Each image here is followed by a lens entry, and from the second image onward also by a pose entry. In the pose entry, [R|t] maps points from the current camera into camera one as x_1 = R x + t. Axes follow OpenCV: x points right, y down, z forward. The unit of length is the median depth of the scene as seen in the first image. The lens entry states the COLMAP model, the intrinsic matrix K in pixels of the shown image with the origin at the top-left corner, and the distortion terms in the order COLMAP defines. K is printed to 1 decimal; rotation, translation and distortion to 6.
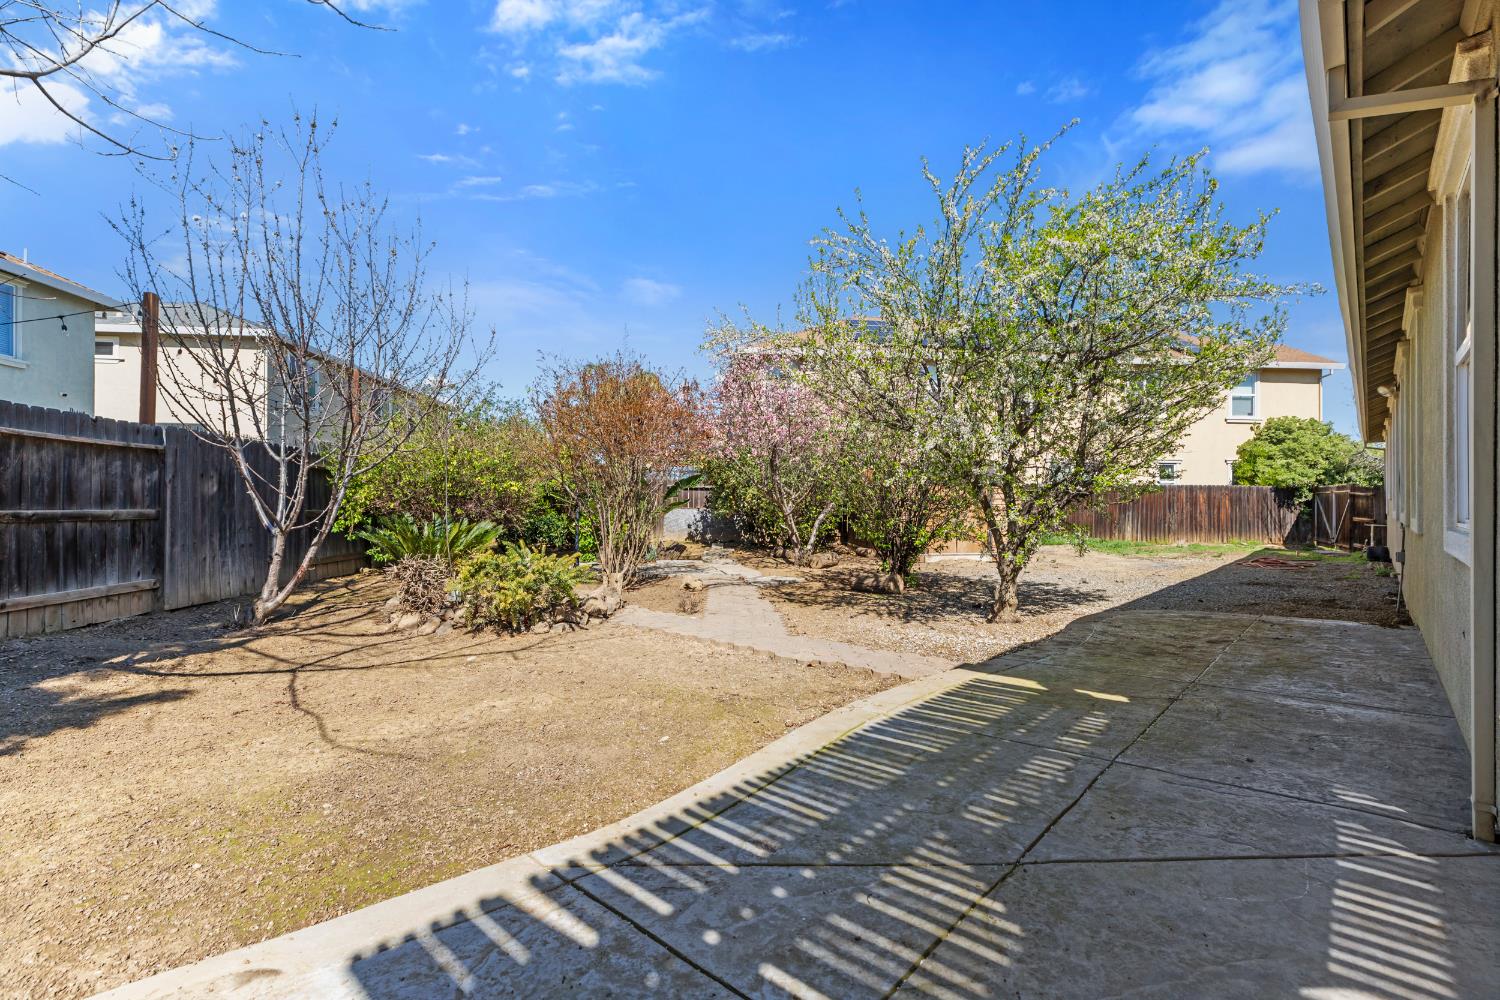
lens RADIAL K [[704.3, 0, 752.5], [0, 704.3, 501.9], [0, 0, 1]] dist [0.007192, -0.000623]
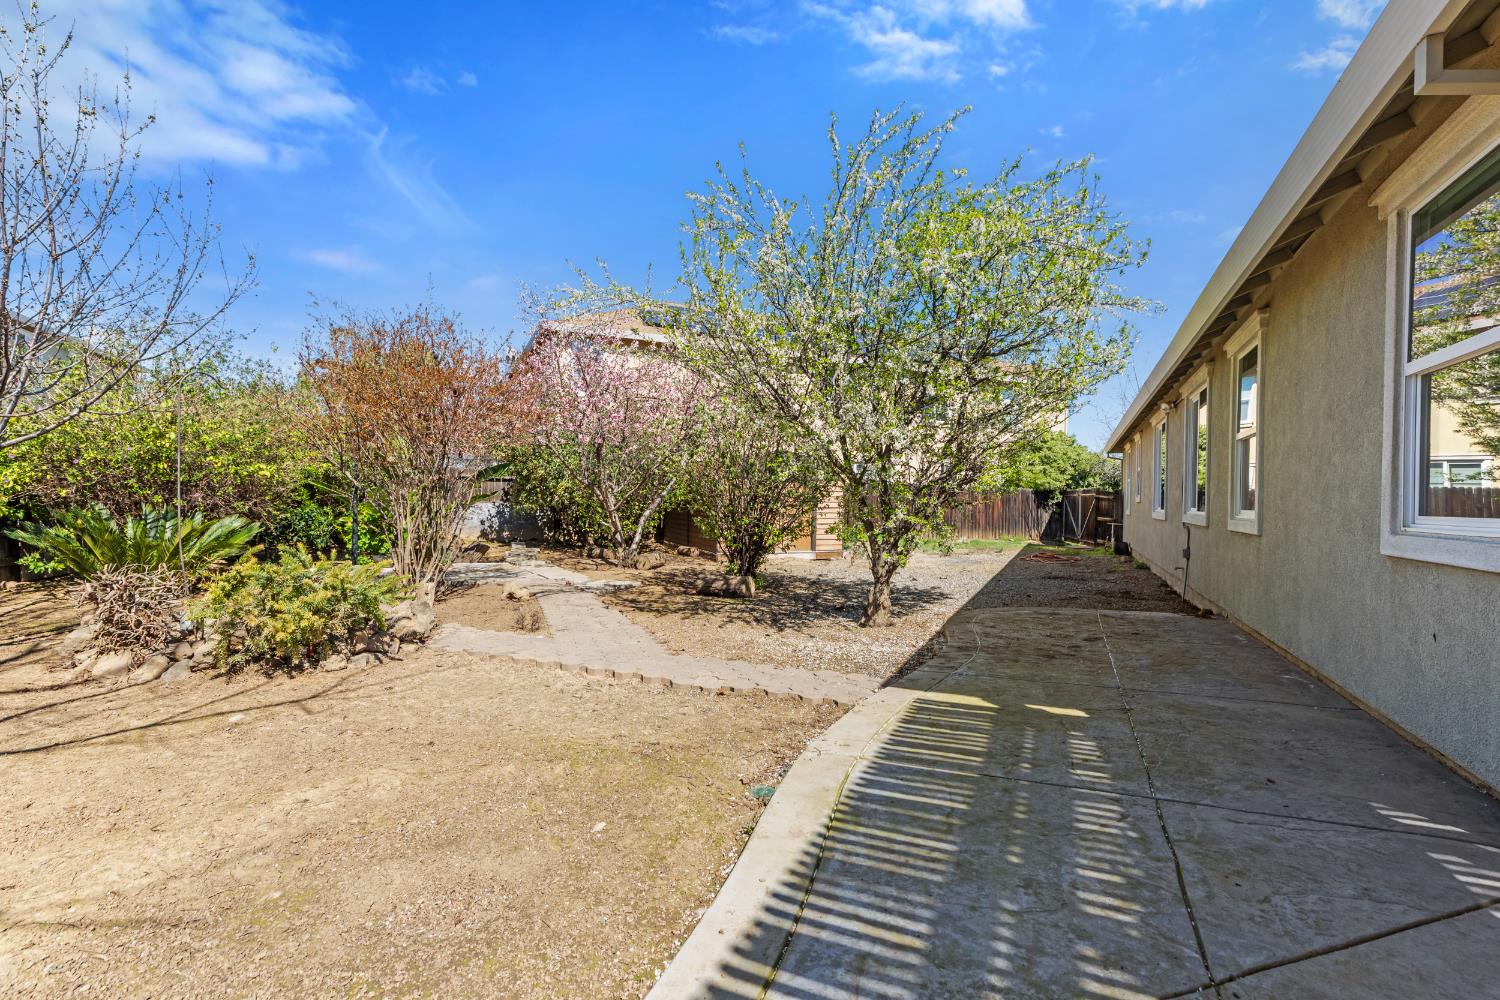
lens RADIAL K [[704.3, 0, 747.2], [0, 704.3, 504.9], [0, 0, 1]] dist [0.007192, -0.000623]
pose [[0.948749, 0.011531, 0.315821, -0.131061], [-0.015036, 0.999849, 0.008664, 0.001139], [-0.315673, -0.012969, 0.948779, 0.172778]]
